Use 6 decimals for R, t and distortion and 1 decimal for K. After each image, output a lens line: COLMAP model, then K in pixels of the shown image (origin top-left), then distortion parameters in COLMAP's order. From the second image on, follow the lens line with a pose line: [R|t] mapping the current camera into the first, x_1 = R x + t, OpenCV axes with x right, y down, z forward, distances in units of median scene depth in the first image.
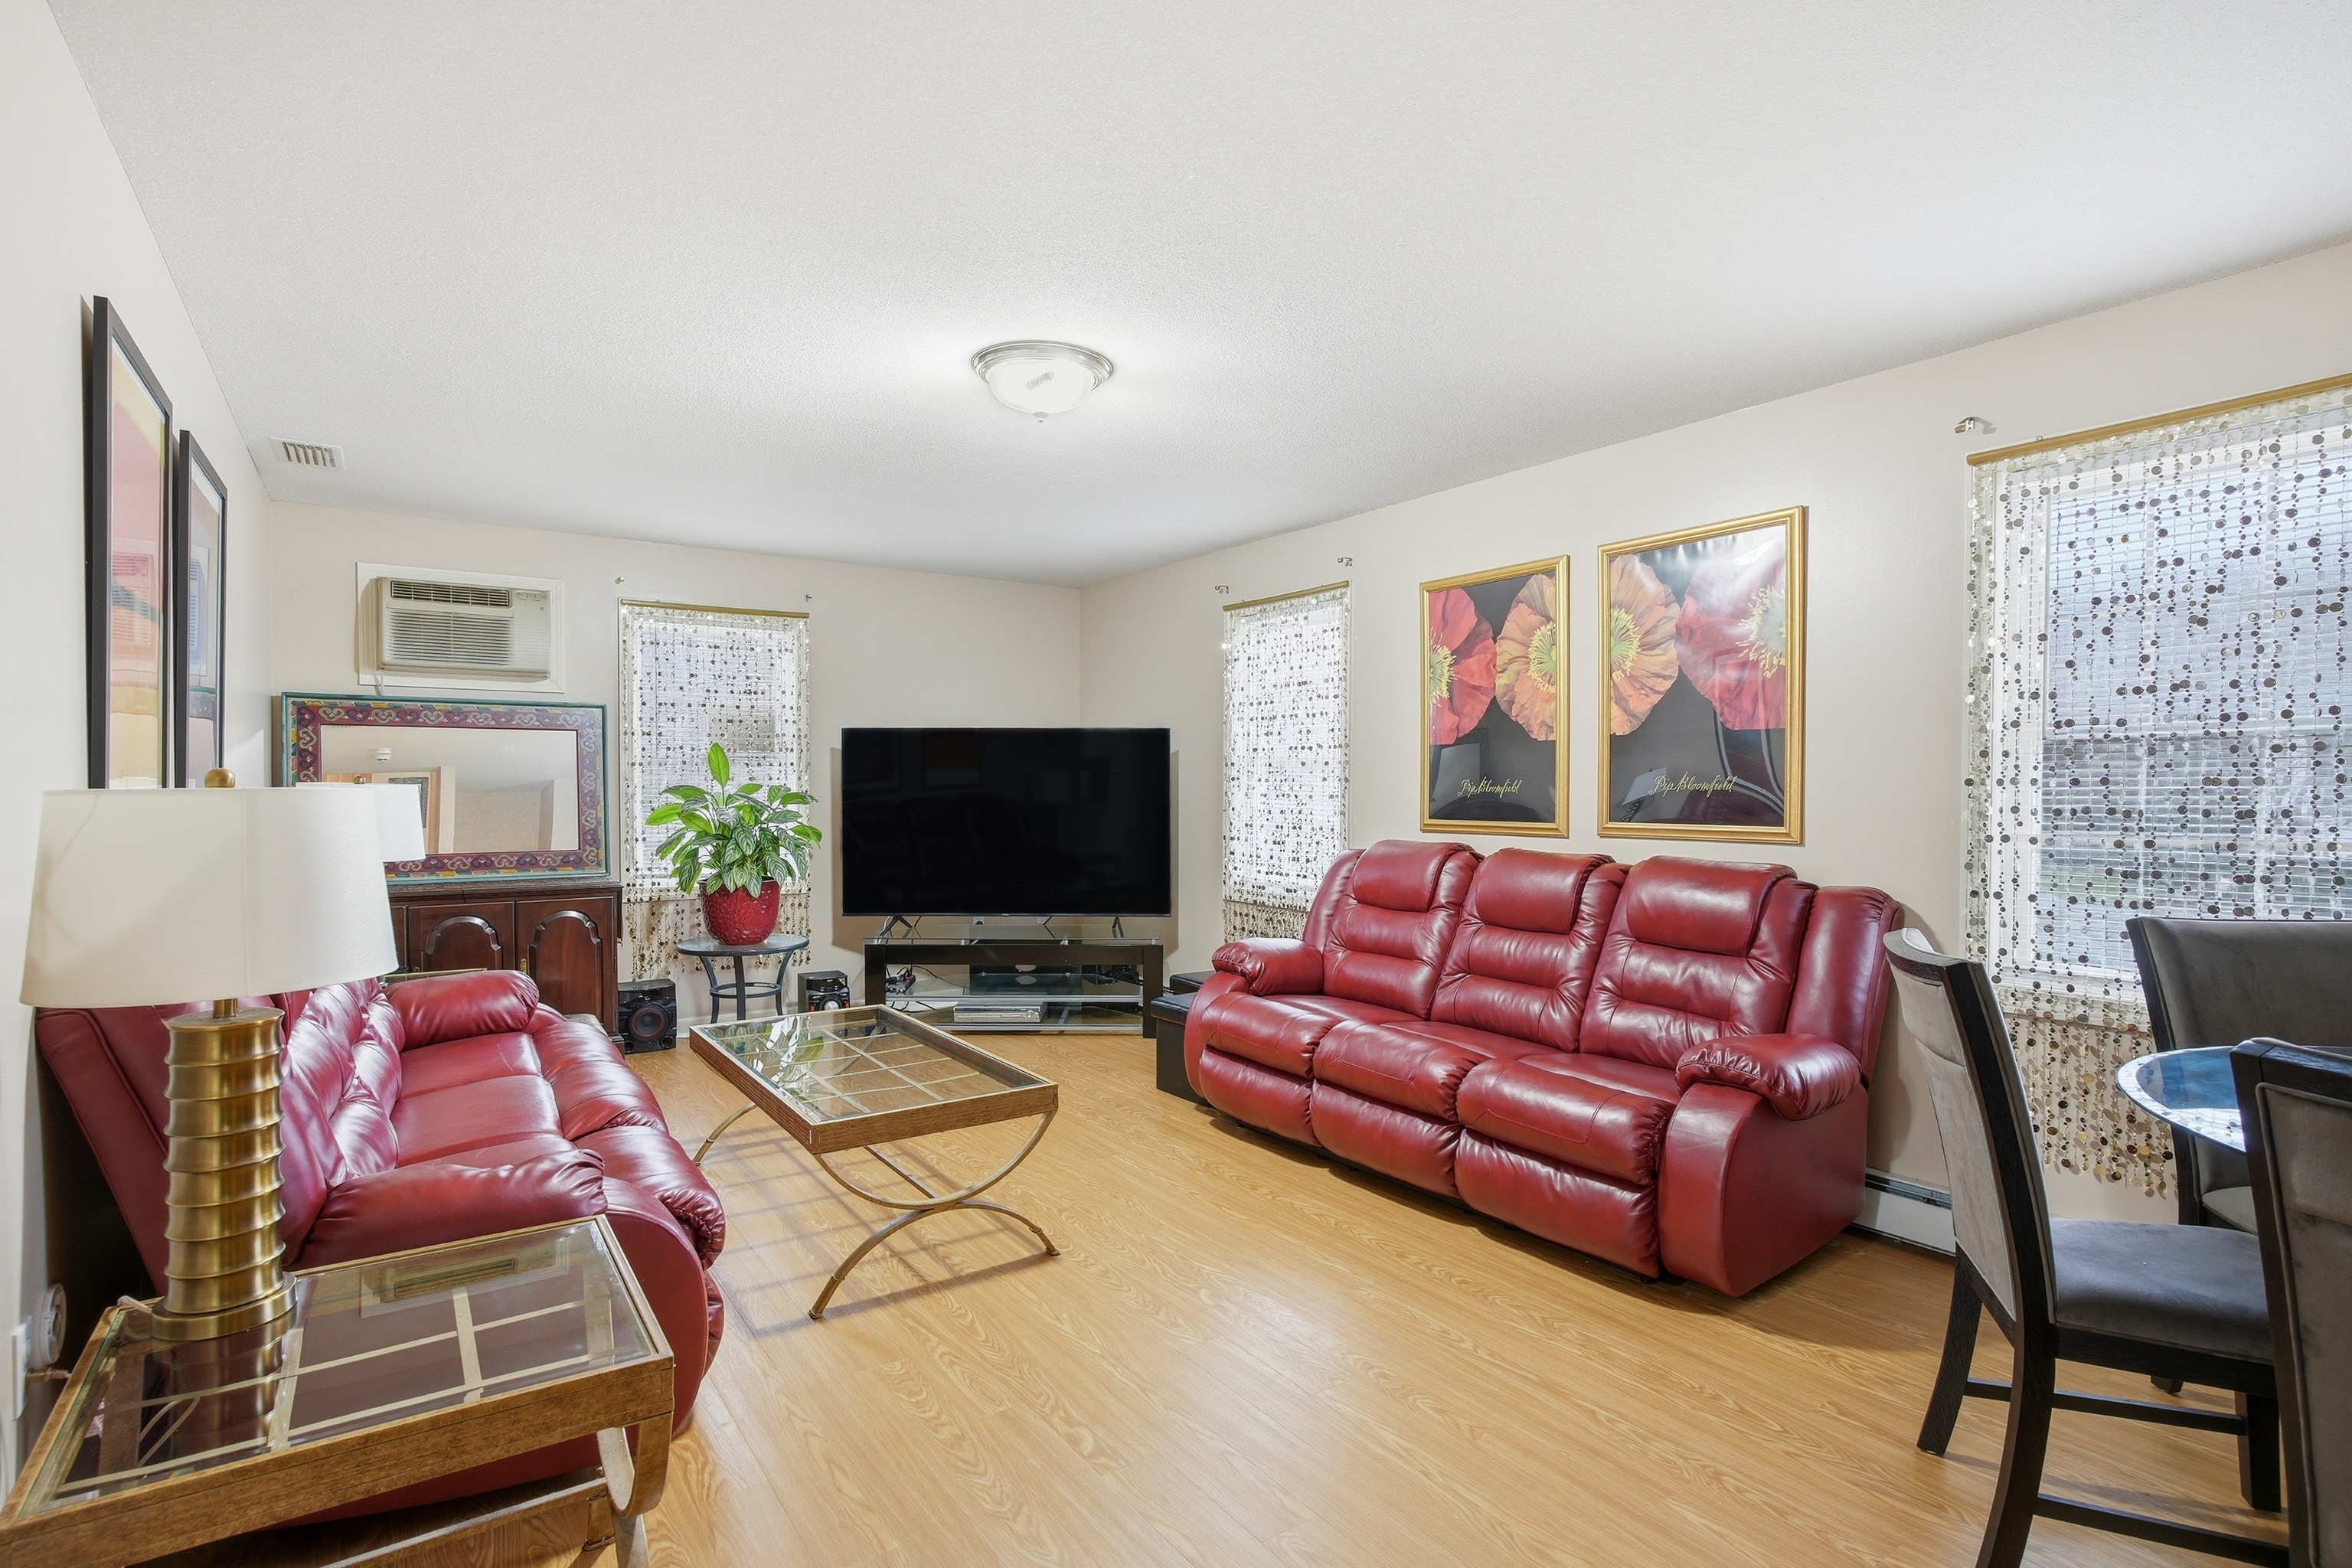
lens RADIAL K [[1144.8, 0, 1174.6], [0, 1144.8, 761.3], [0, 0, 1]] dist [-0.004972, -0.000535]
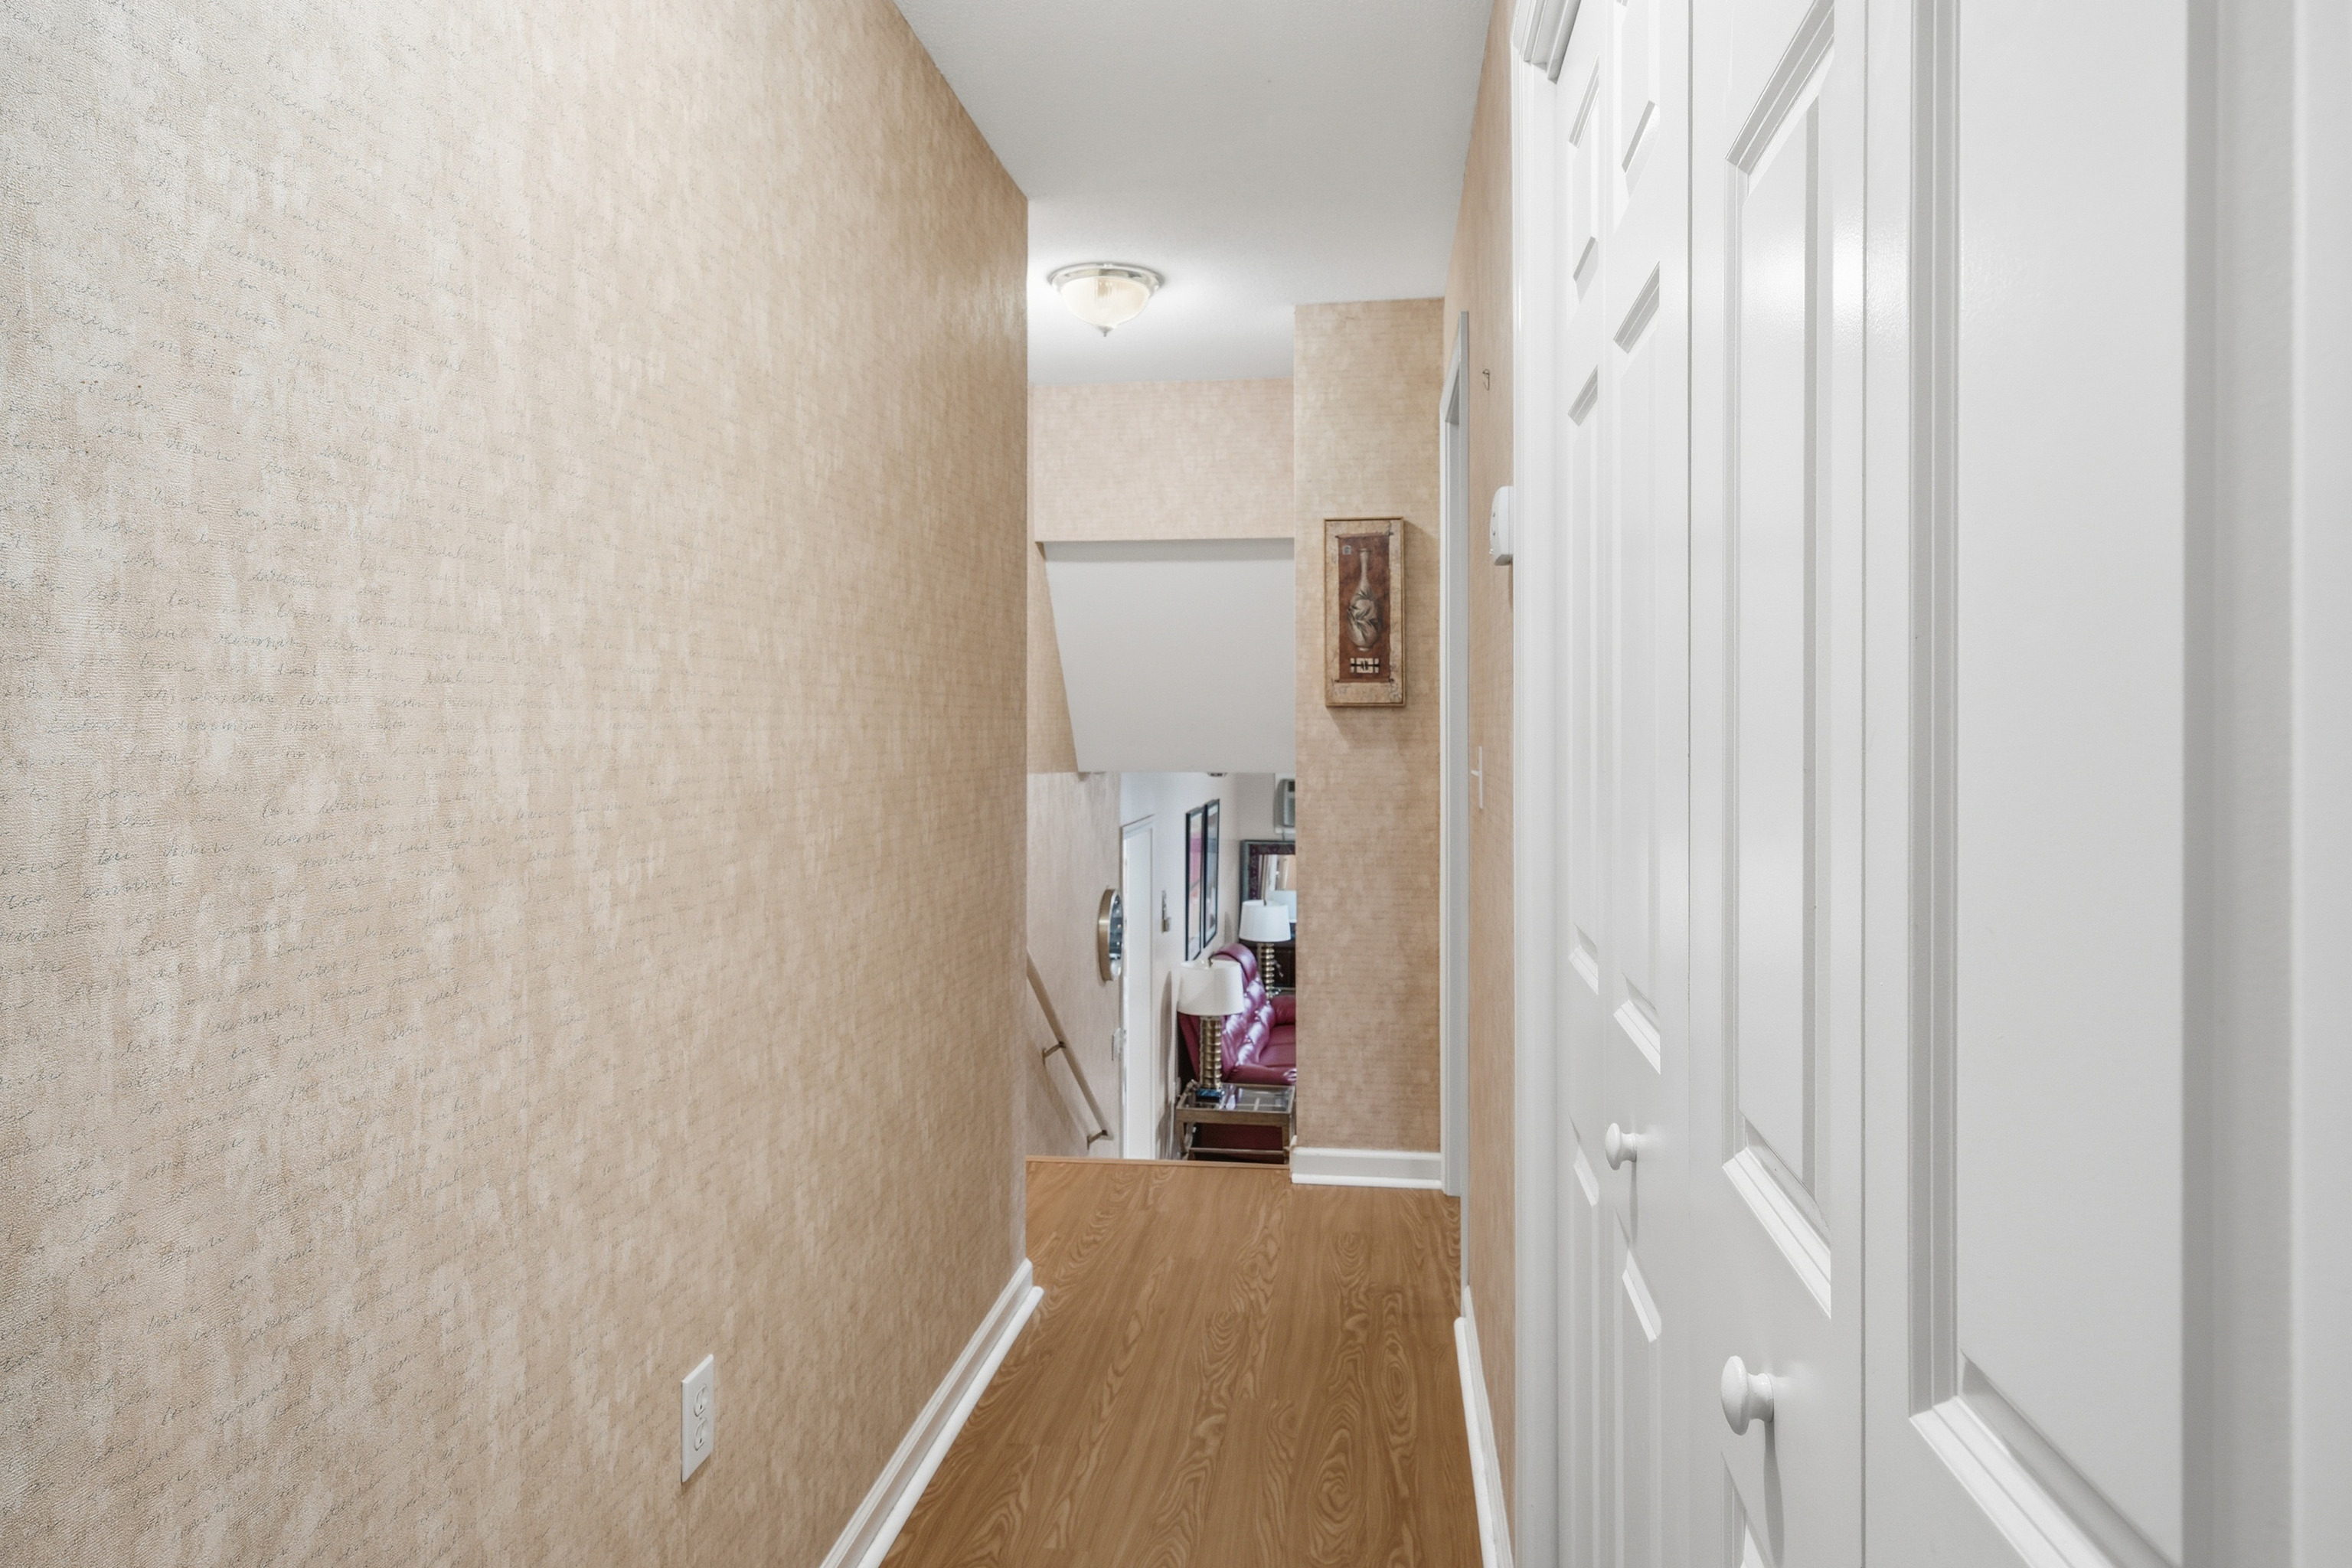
lens RADIAL K [[1144.8, 0, 1174.6], [0, 1144.8, 761.3], [0, 0, 1]] dist [-0.004972, -0.000535]
pose [[0.733881, 0.001751, -0.679275, 0.517673], [-0.008381, 0.999944, -0.006477, -0.185345], [0.679226, 0.010446, 0.733855, -0.588510]]
